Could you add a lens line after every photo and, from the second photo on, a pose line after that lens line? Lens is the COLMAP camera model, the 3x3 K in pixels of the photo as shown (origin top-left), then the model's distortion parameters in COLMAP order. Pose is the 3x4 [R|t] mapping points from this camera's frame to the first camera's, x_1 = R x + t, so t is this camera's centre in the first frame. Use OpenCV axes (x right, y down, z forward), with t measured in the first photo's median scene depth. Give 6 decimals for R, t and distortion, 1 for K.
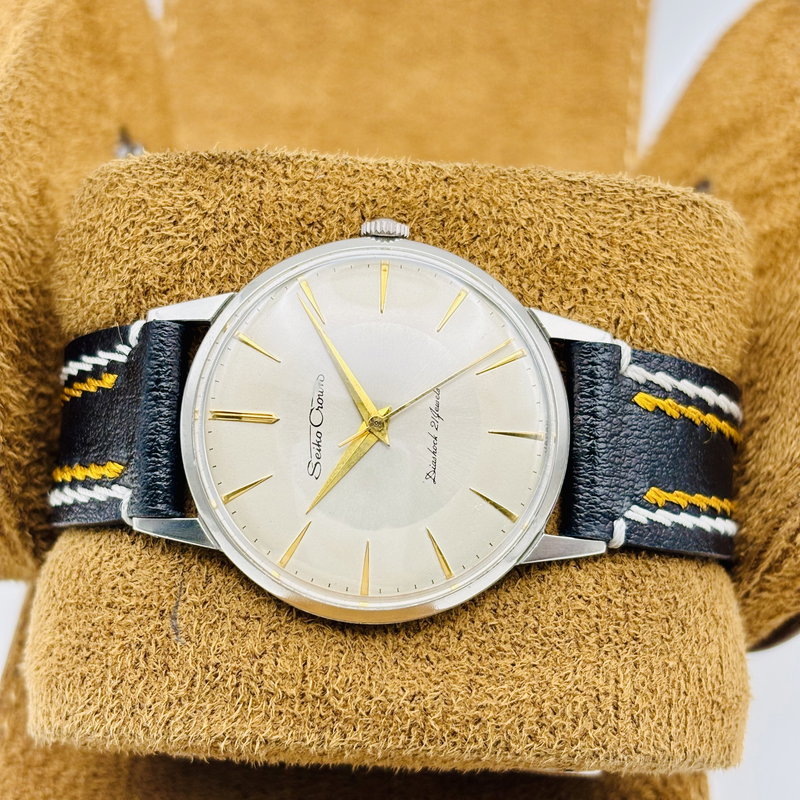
lens RADIAL K [[1674.7, 0, 388.5], [0, 1674.7, 397.9], [0, 0, 1]] dist [0.090203, -1.854272]
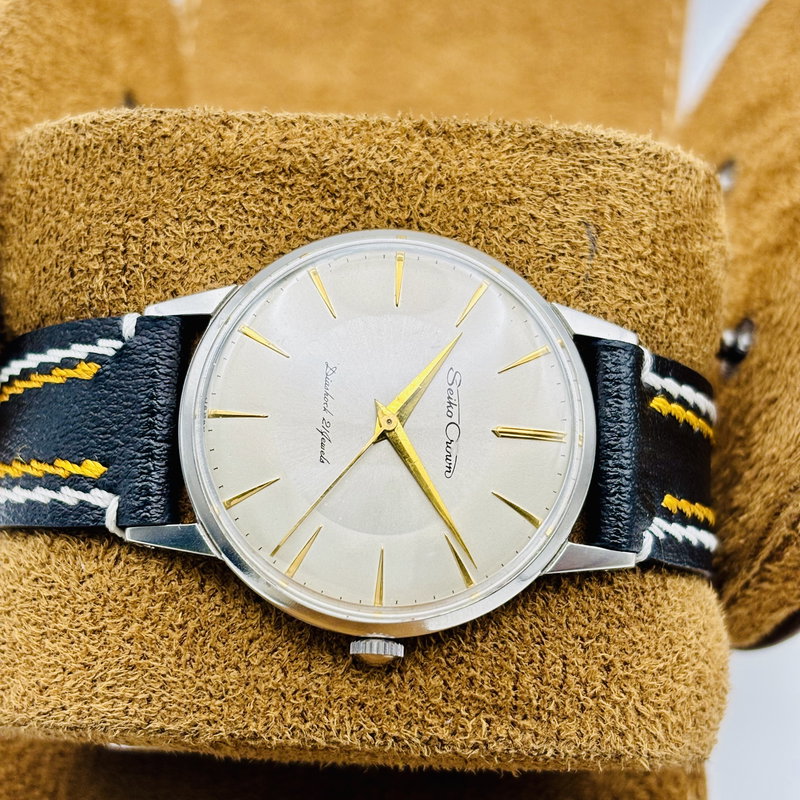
lens RADIAL K [[1674.7, 0, 388.5], [0, 1674.7, 397.9], [0, 0, 1]] dist [0.090203, -1.854272]
pose [[-0.998039, -0.013548, -0.061113, 0.047717], [-0.009115, -0.934438, 0.356008, -0.289387], [-0.061930, 0.355867, 0.932482, 0.119947]]
